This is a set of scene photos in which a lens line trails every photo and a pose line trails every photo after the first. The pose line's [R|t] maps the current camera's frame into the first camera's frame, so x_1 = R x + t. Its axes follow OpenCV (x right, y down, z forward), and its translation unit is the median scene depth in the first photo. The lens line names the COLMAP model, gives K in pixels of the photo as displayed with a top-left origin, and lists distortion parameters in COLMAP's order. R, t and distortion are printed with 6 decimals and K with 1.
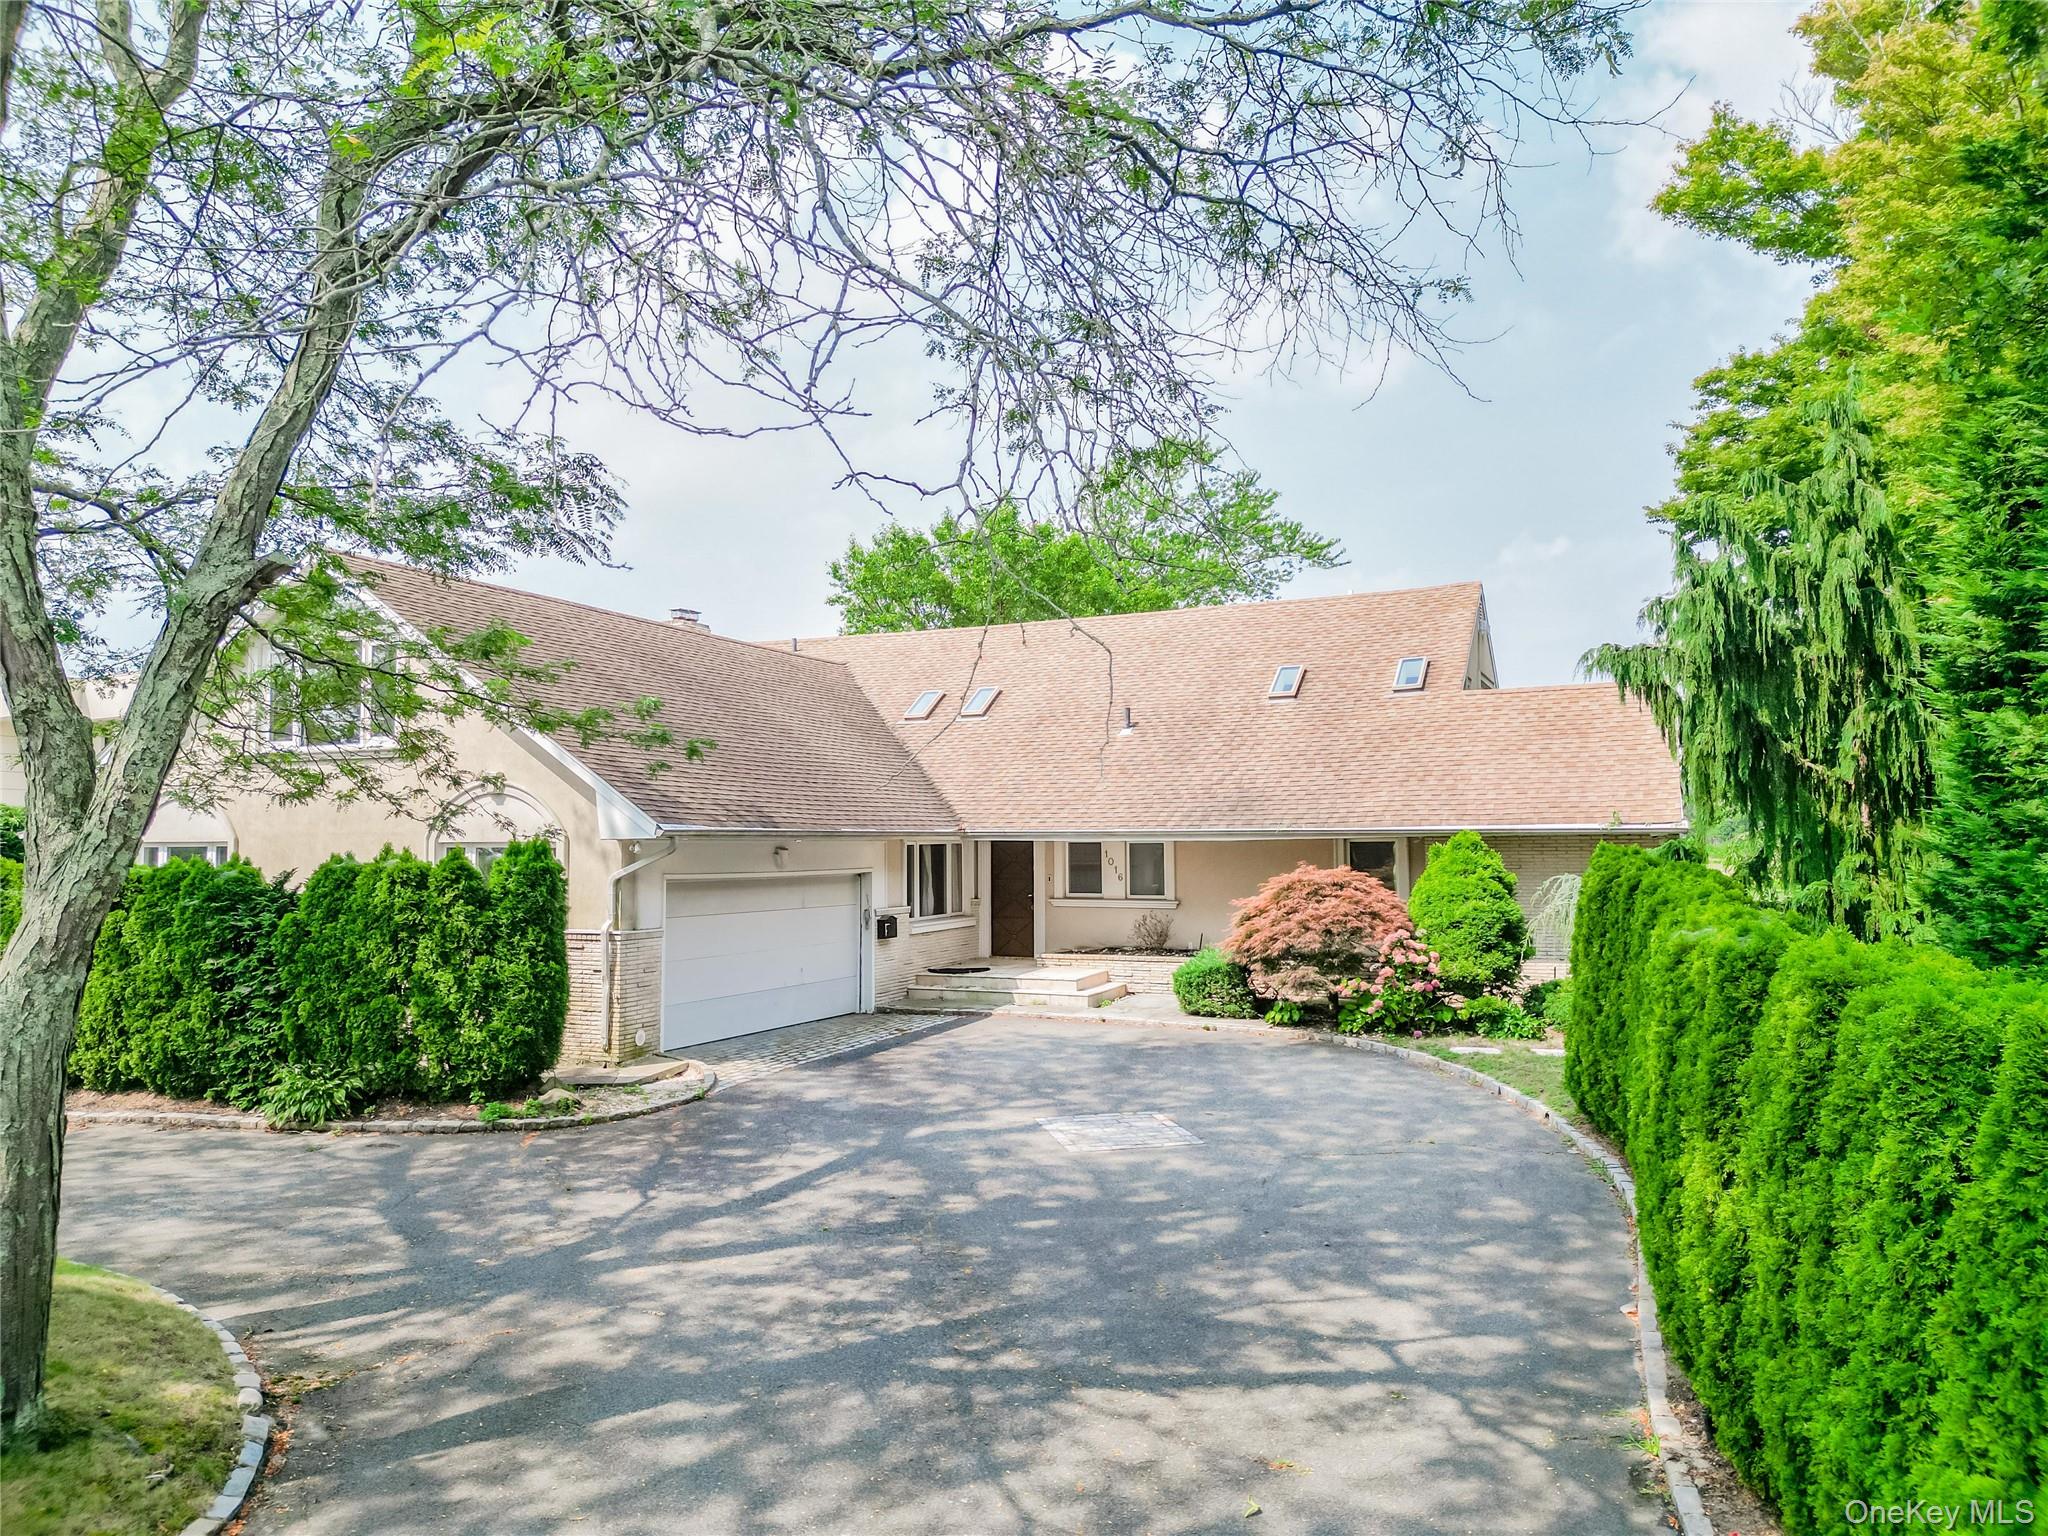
lens RADIAL K [[1441.1, 0, 1039.0], [0, 1441.1, 760.6], [0, 0, 1]] dist [0.071808, -0.077401]
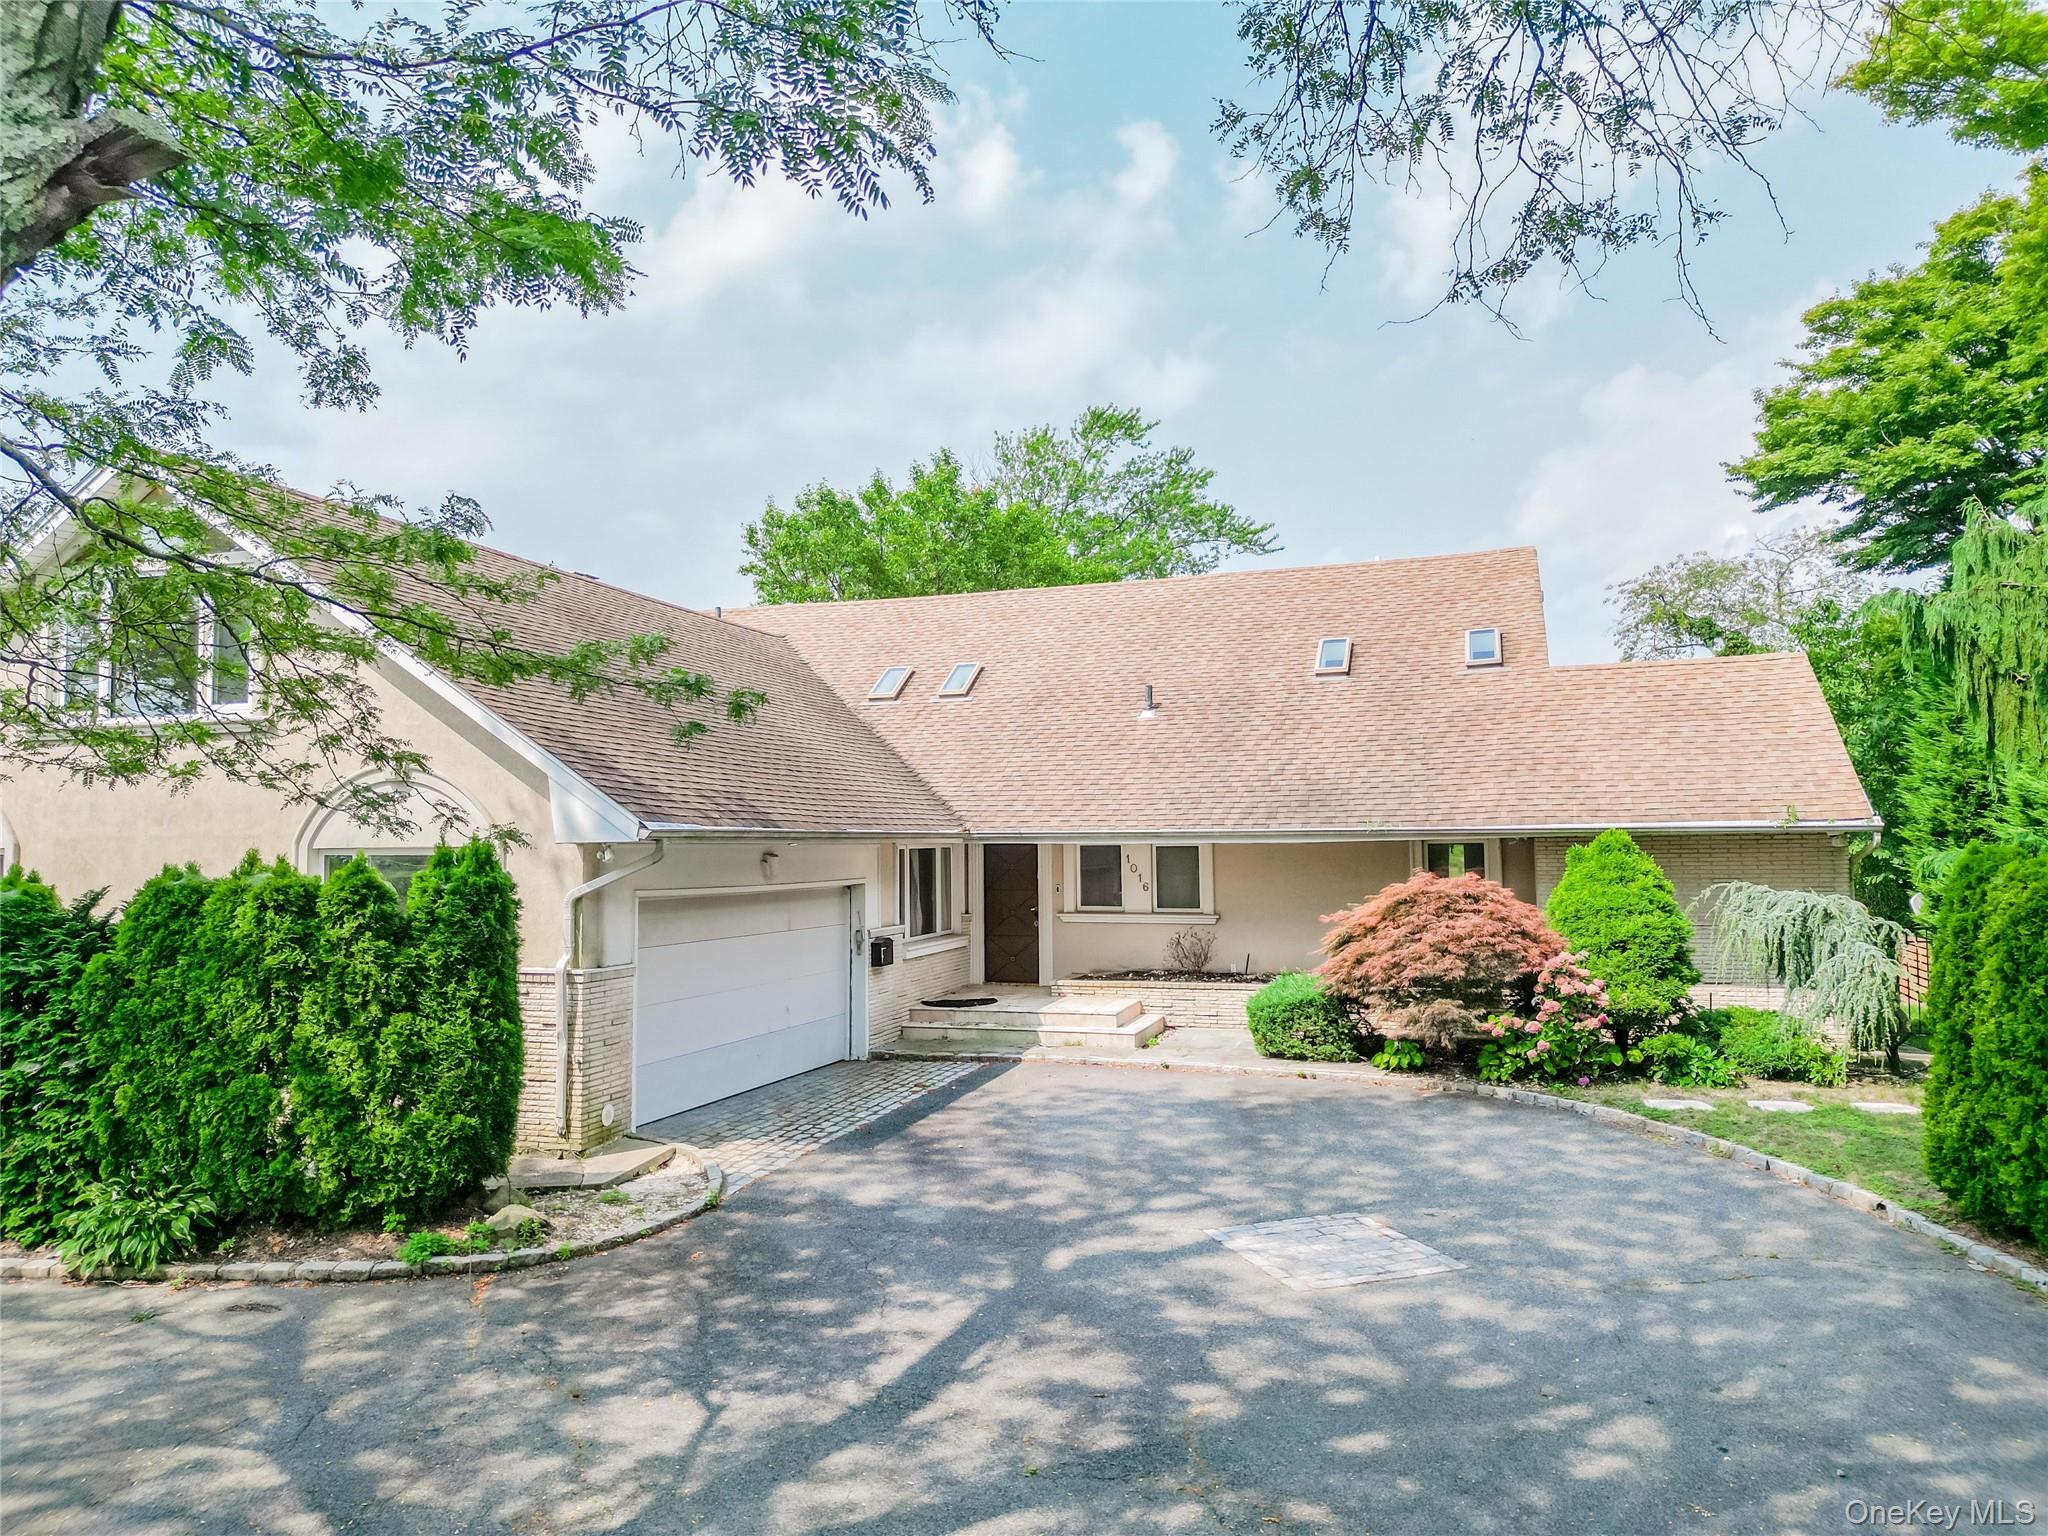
lens RADIAL K [[1441.1, 0, 1039.3], [0, 1441.1, 770.8], [0, 0, 1]] dist [0.071808, -0.077401]
pose [[0.994076, 0.001813, 0.108676, -0.120760], [-0.002189, 0.999992, 0.003336, 0.013308], [-0.108669, -0.003555, 0.994072, 0.218473]]
